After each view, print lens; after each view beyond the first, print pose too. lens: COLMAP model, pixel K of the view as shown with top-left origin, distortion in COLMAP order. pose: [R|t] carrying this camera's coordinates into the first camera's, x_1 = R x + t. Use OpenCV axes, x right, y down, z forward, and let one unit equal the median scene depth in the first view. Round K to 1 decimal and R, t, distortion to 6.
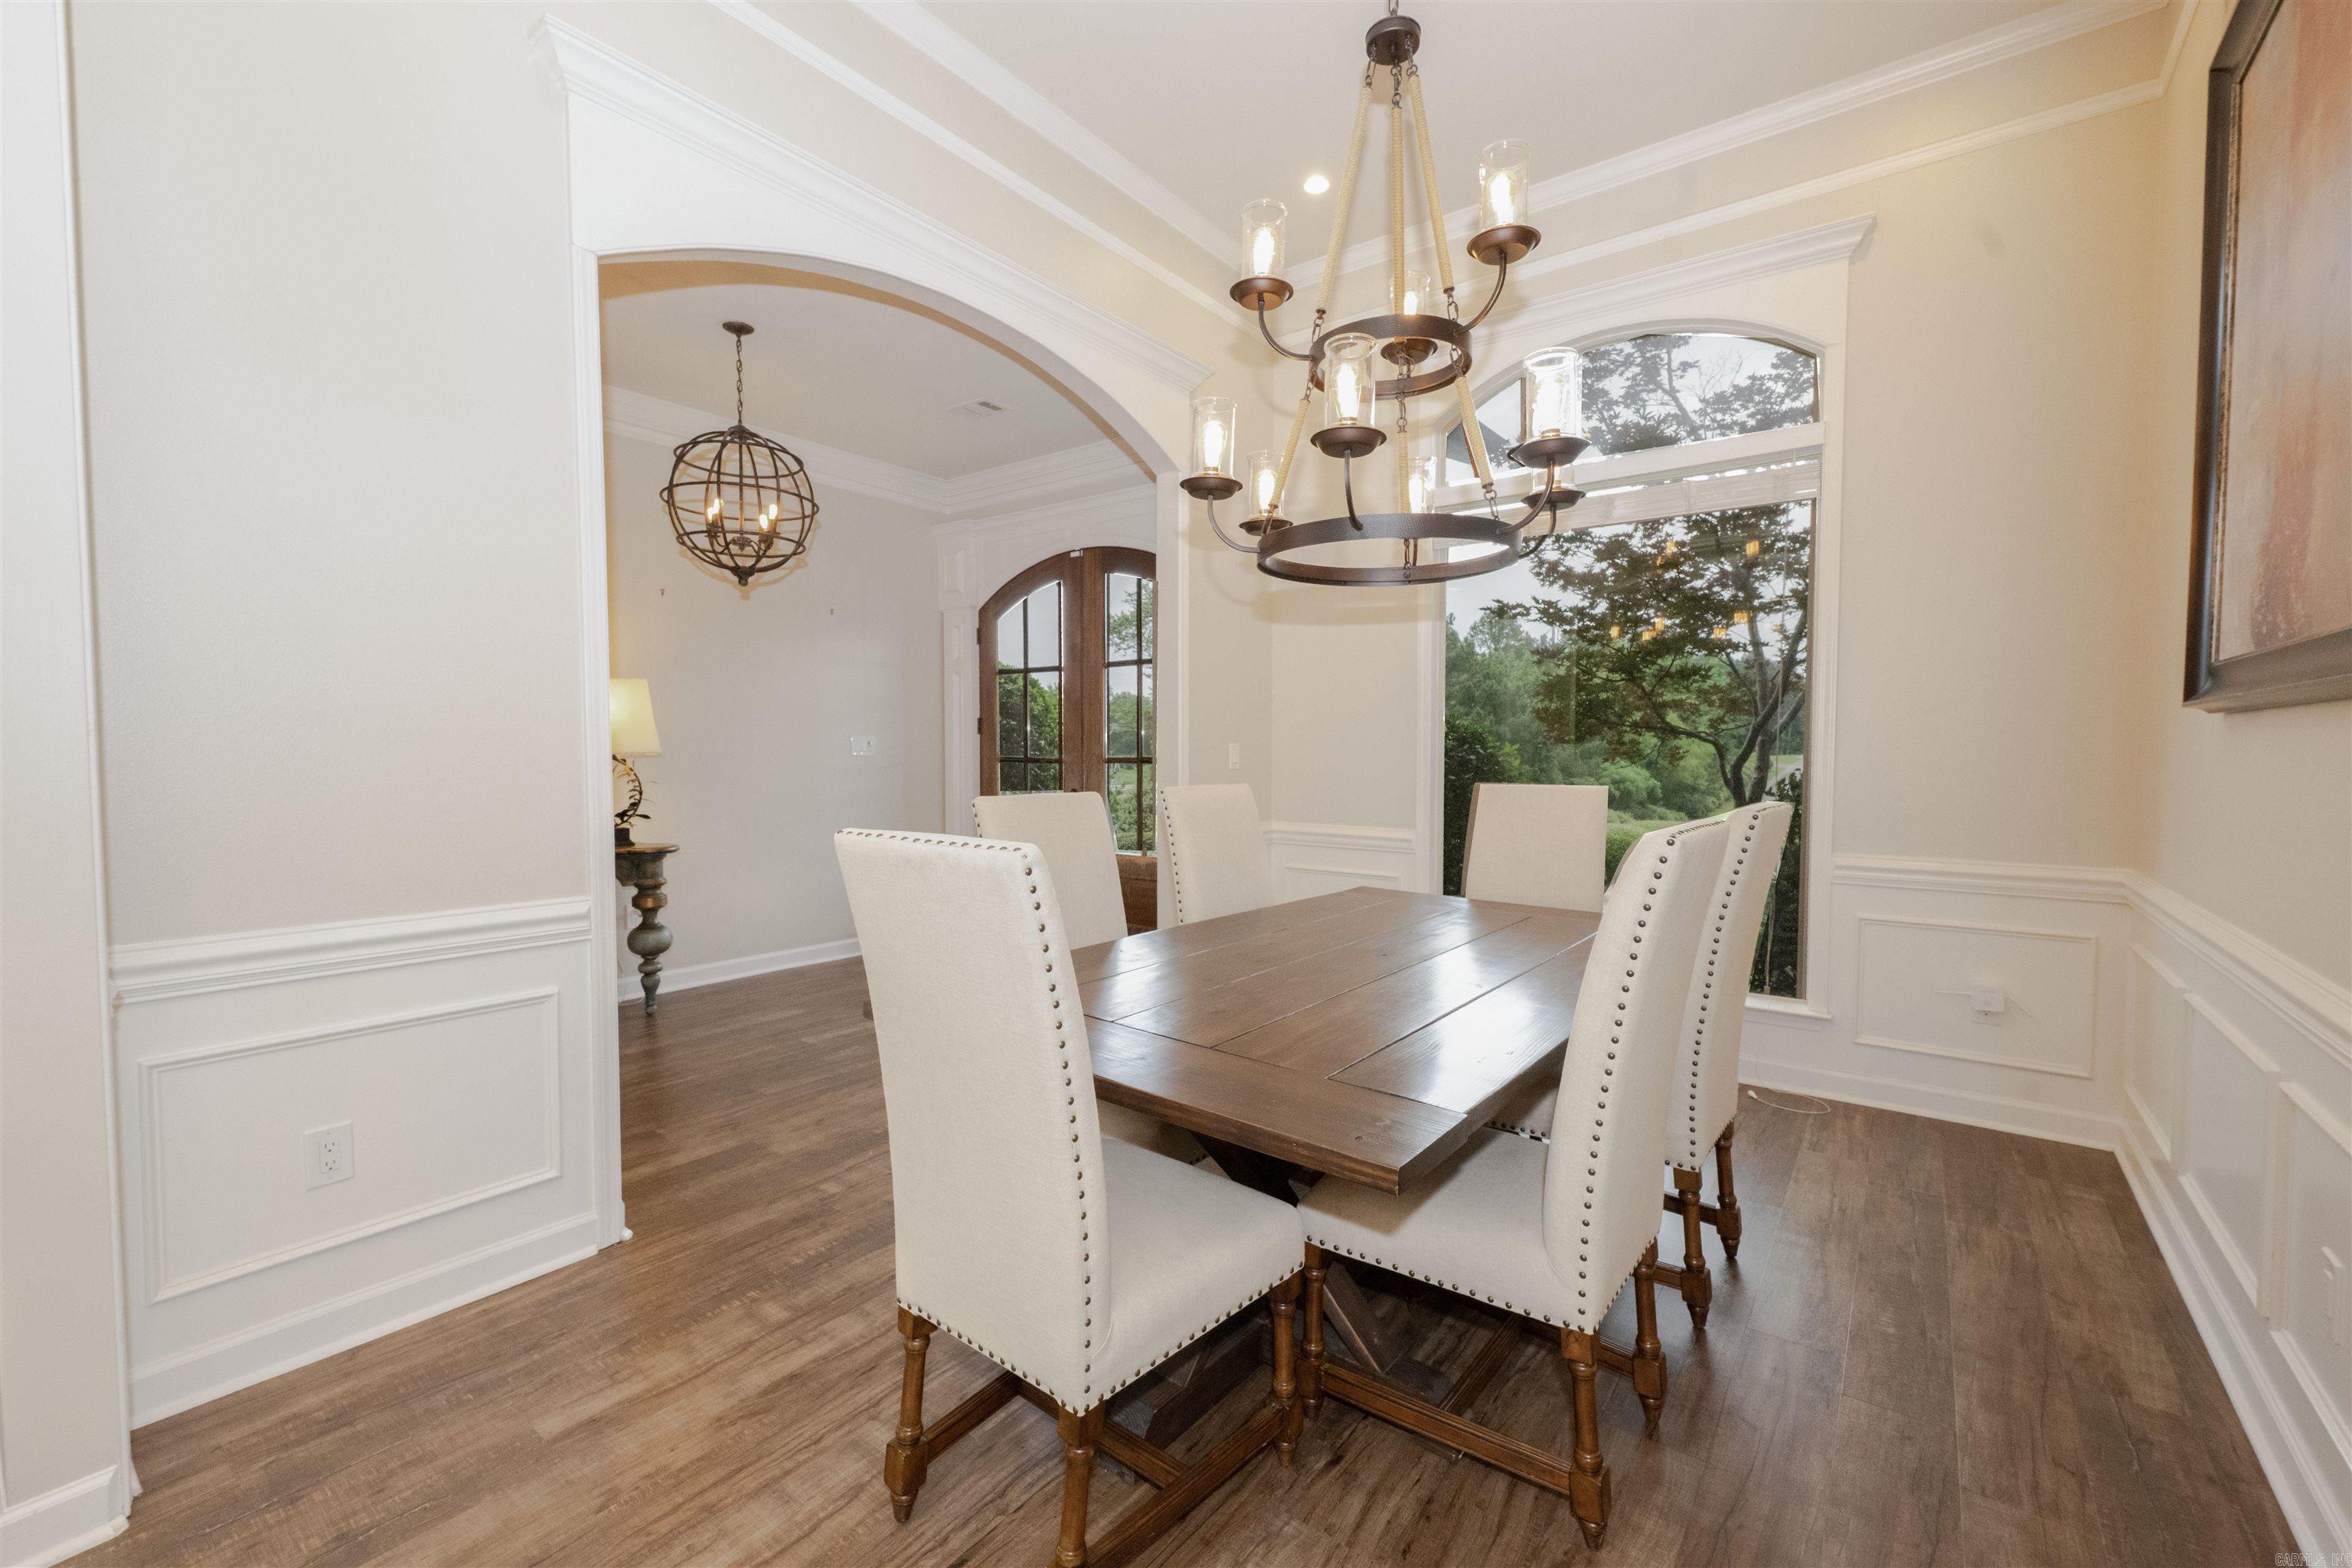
lens RADIAL K [[980.1, 0, 1176.0], [0, 980.1, 784.0], [0, 0, 1]] dist [0.000342, -0.000487]
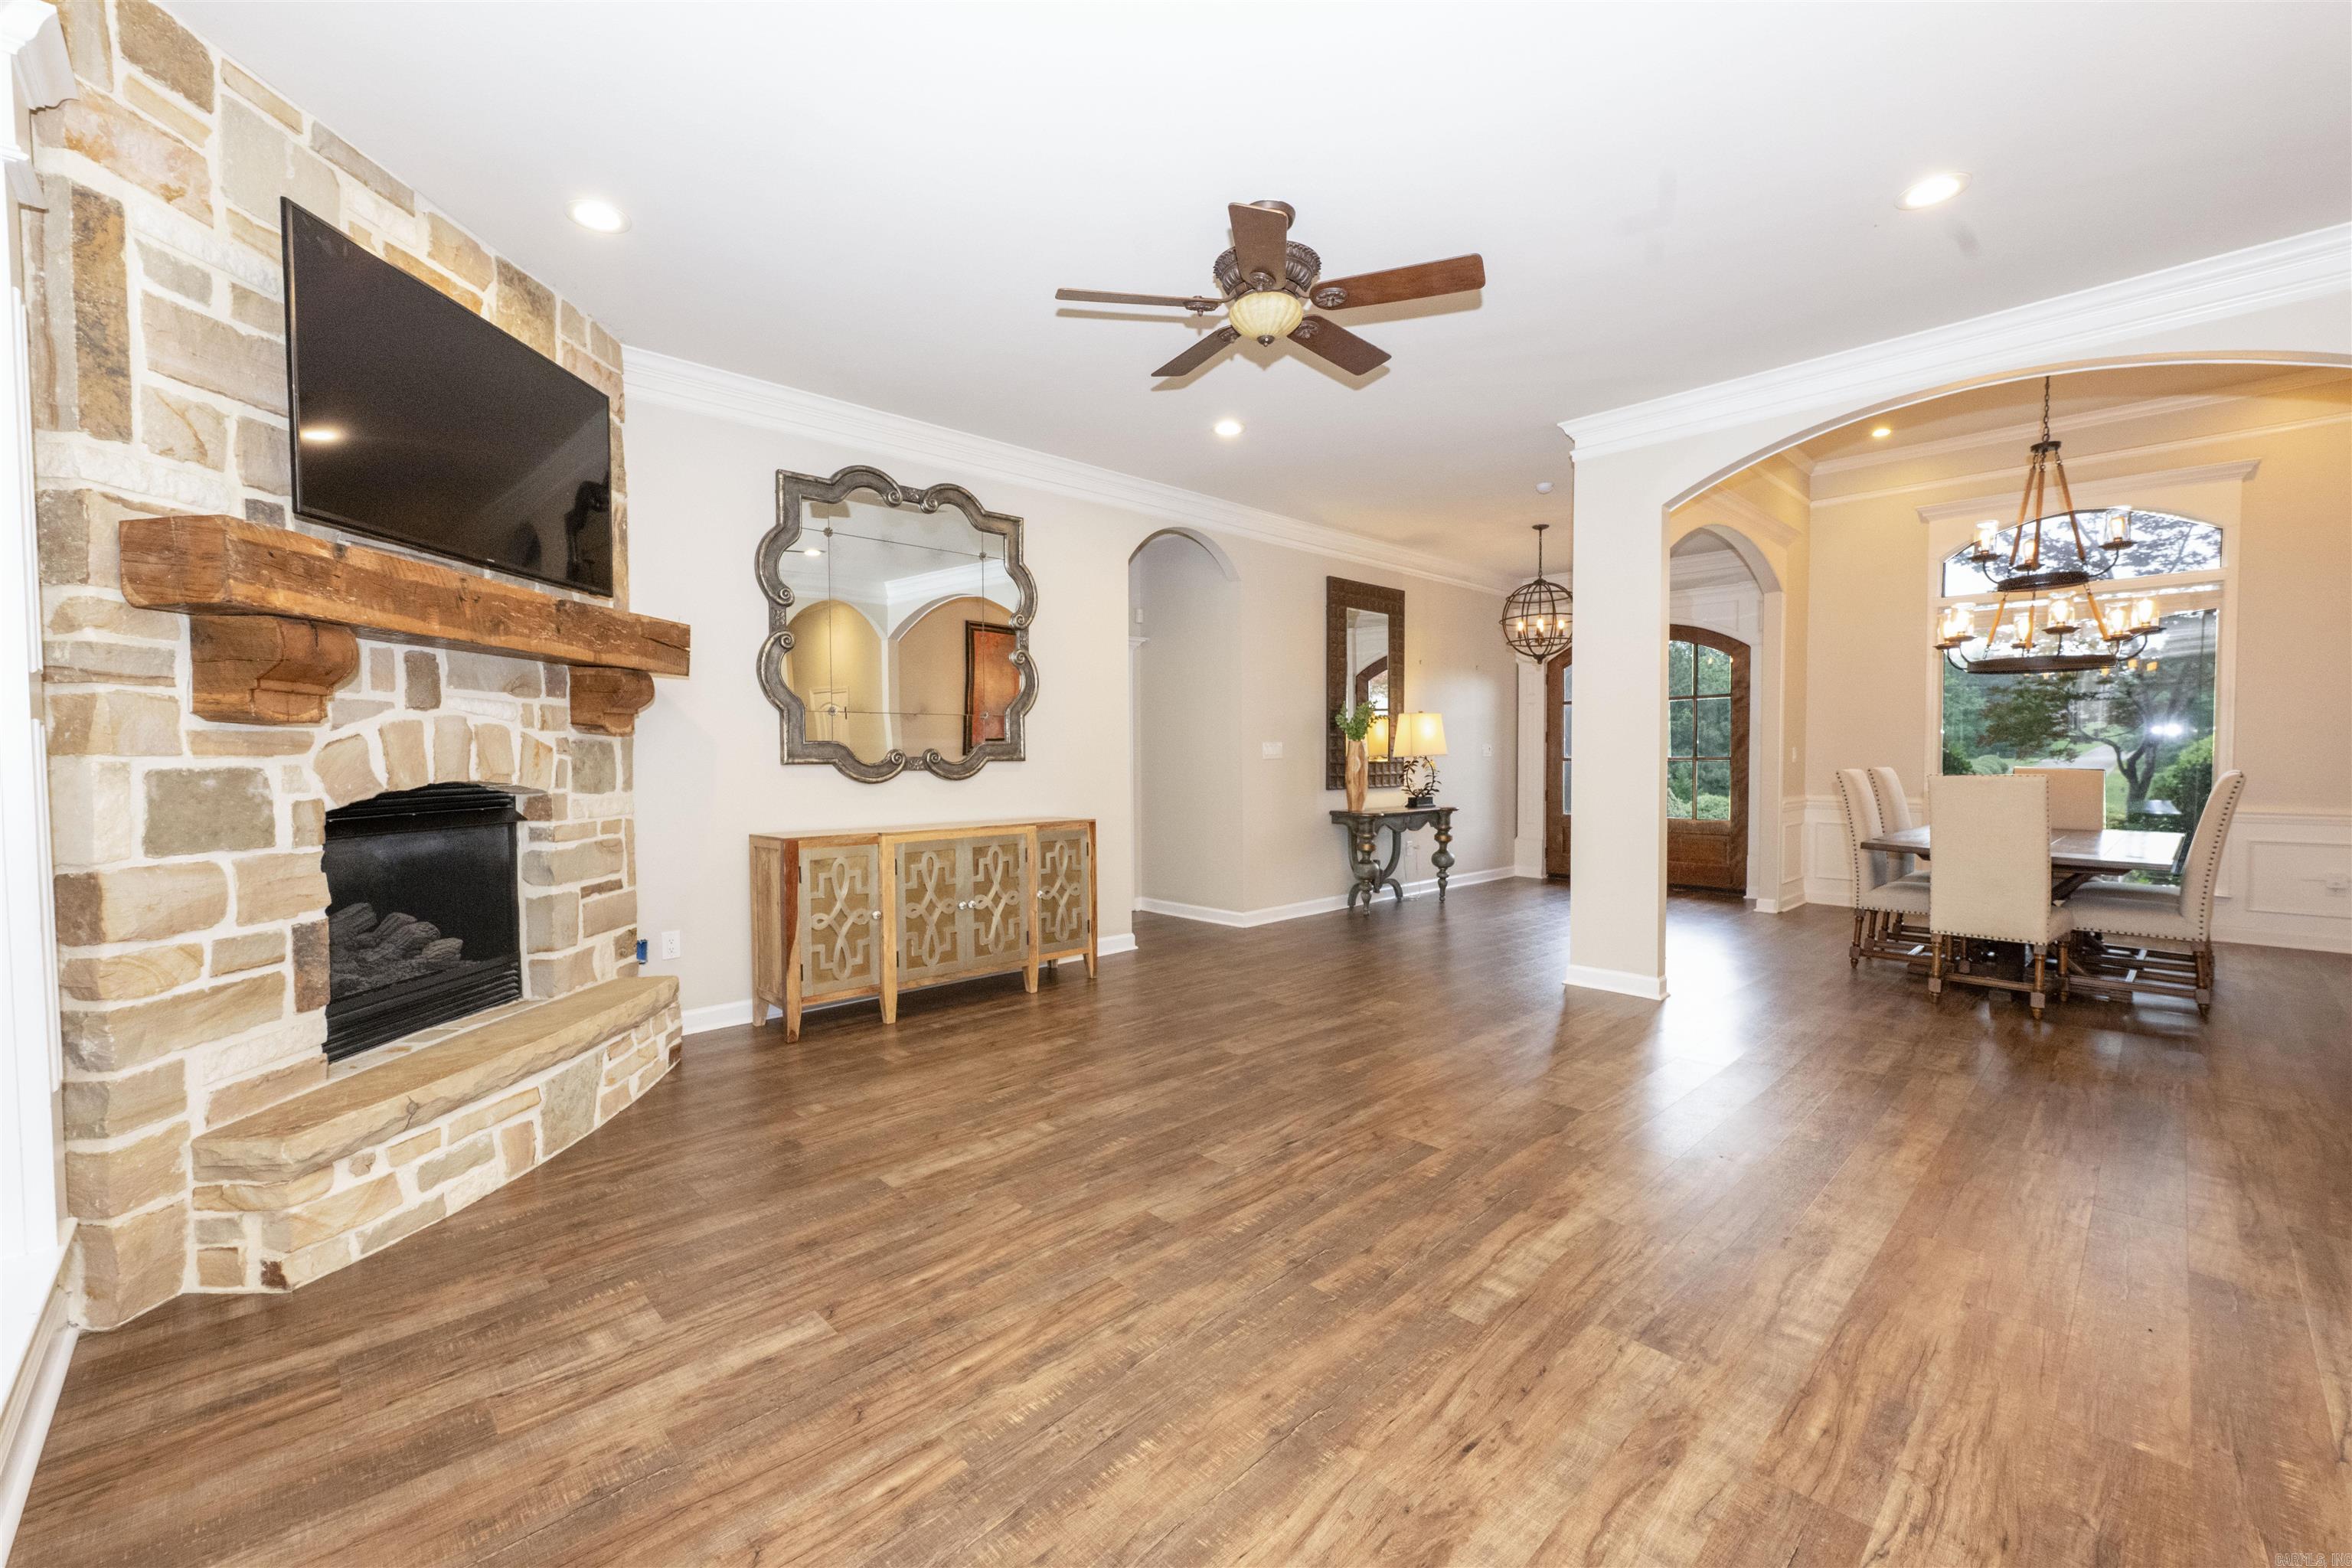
lens RADIAL K [[956.2, 0, 1172.1], [0, 956.2, 783.5], [0, 0, 1]] dist [0.000353, -0.000072]
pose [[0.988209, -0.000737, -0.153109, -0.759596], [-0.000613, 0.999961, -0.008770, 0.036095], [0.153110, 0.008761, 0.988170, -0.801461]]
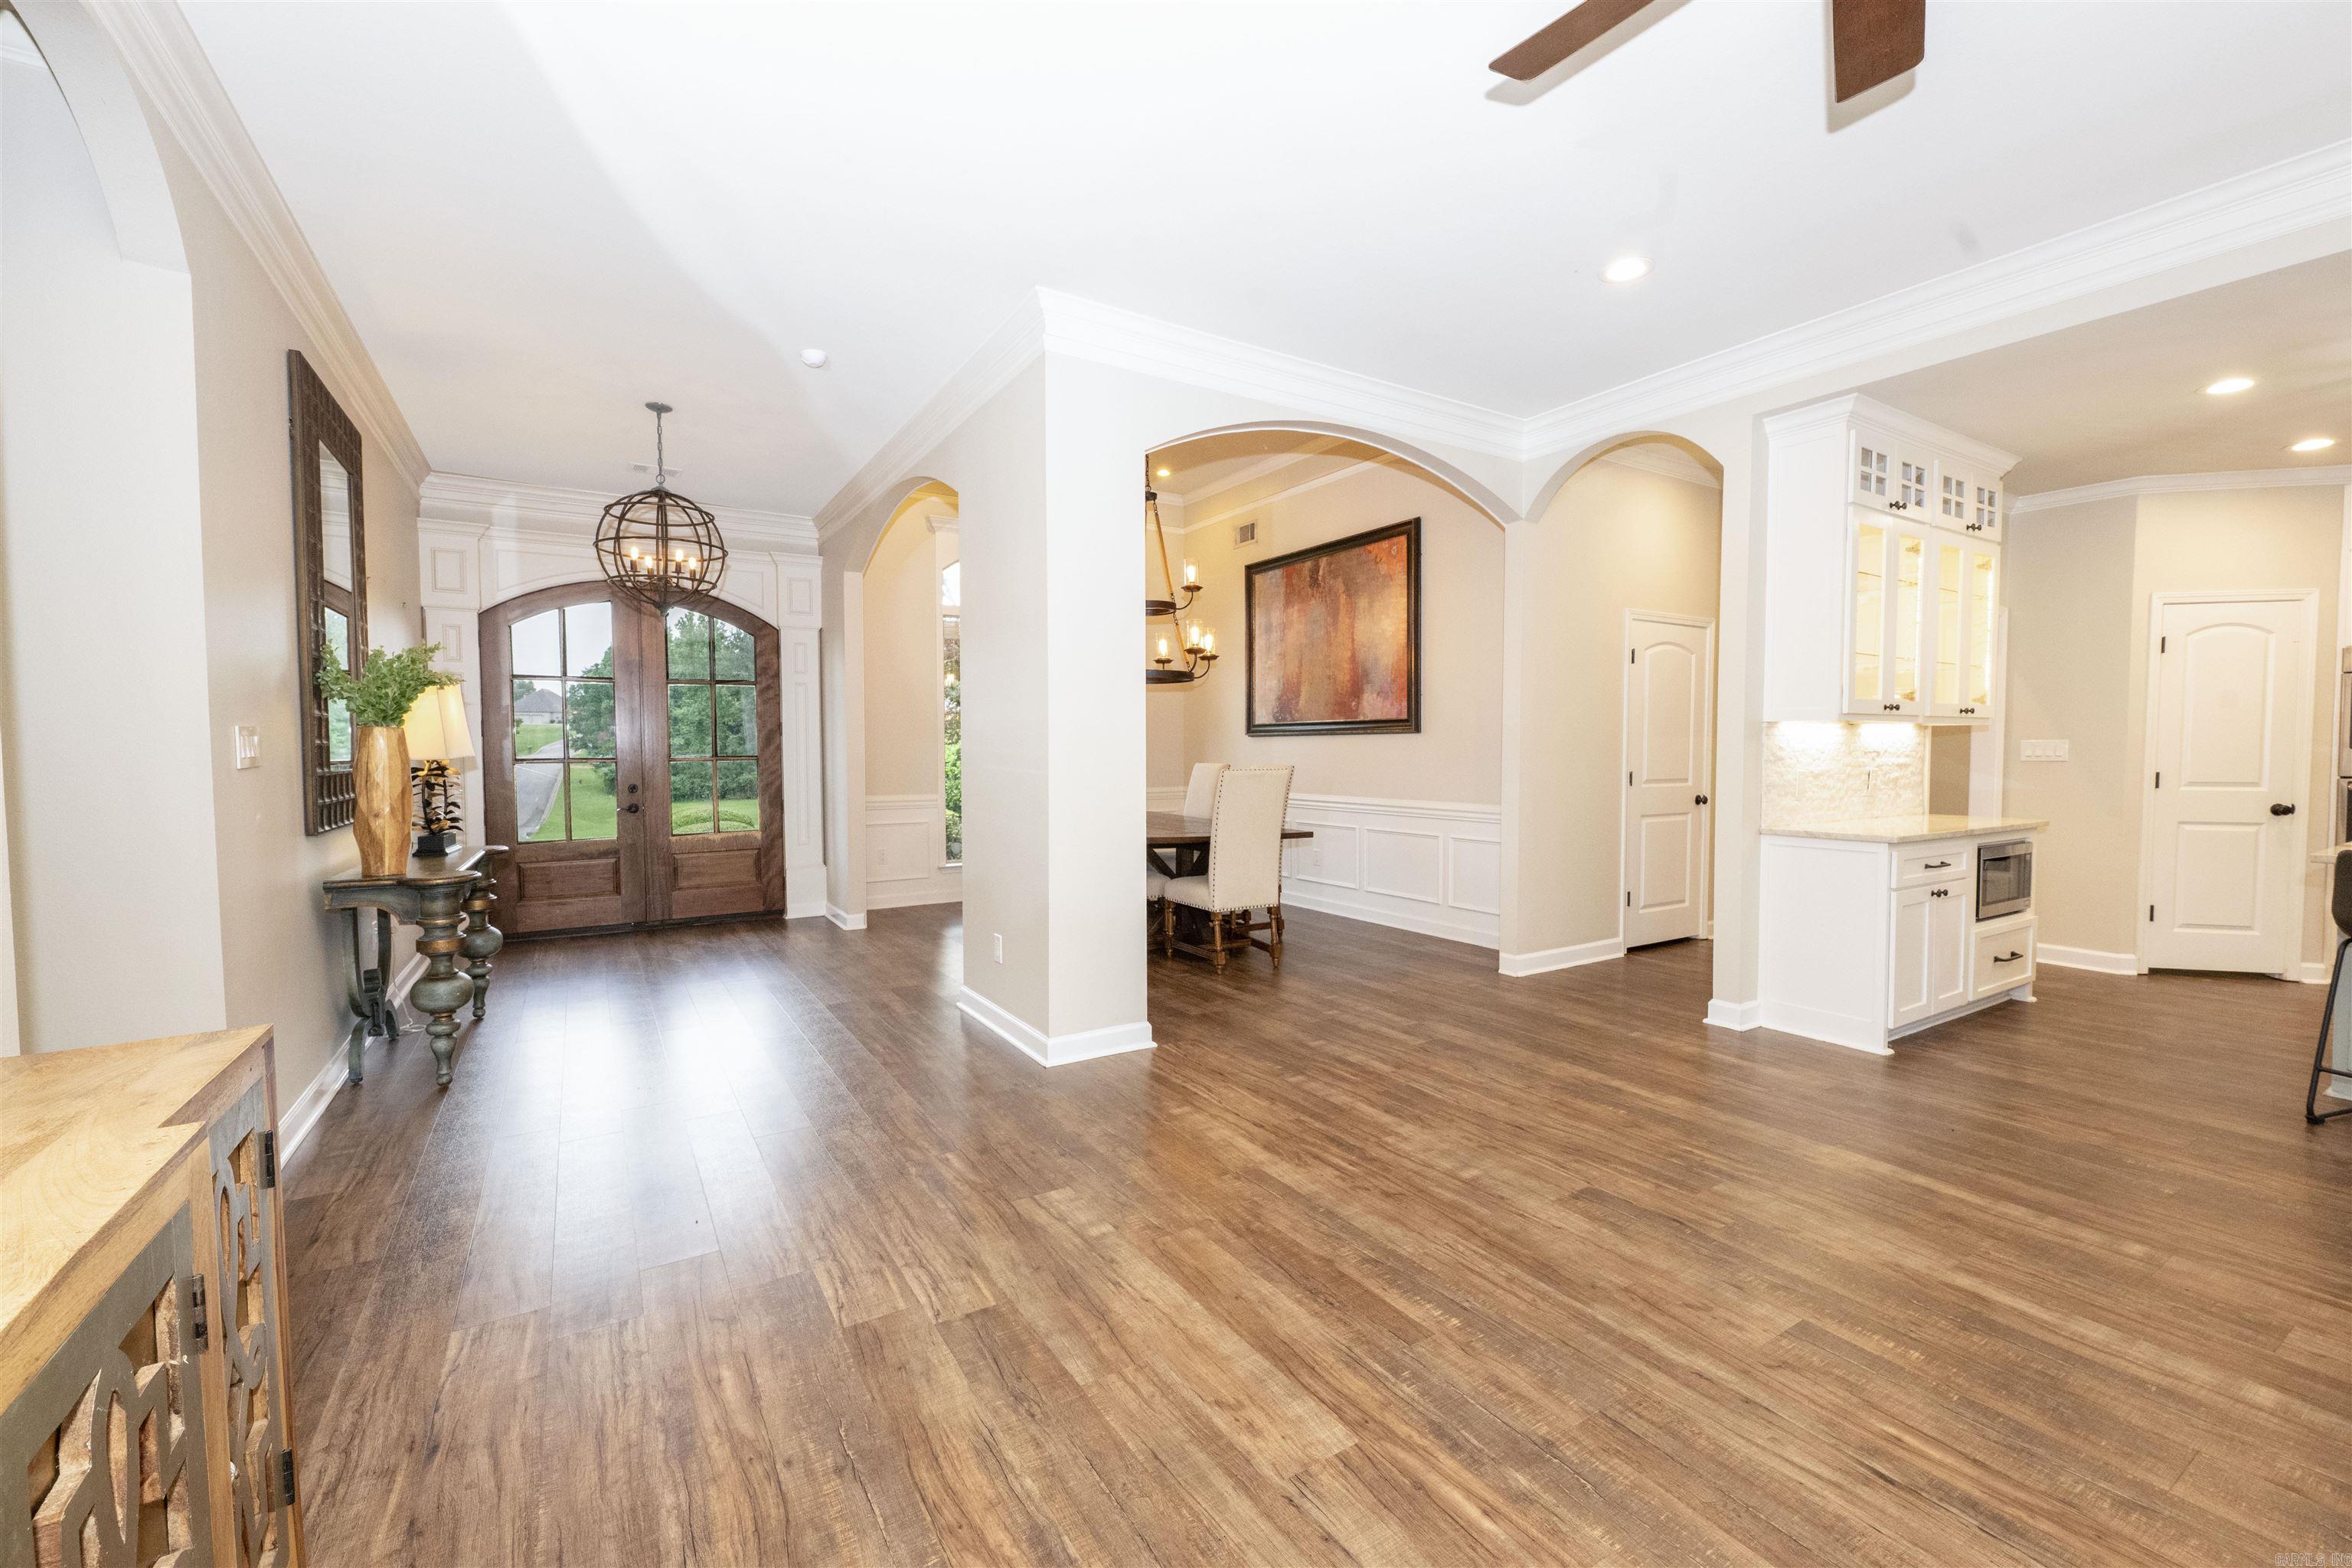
lens RADIAL K [[961.2, 0, 1172.8], [0, 961.2, 783.6], [0, 0, 1]] dist [0.002002, -0.000323]
pose [[0.352414, -0.038980, 0.935032, -1.200874], [0.041688, 0.998794, 0.025926, 0.001542], [-0.934915, 0.029843, 0.353614, -0.013711]]
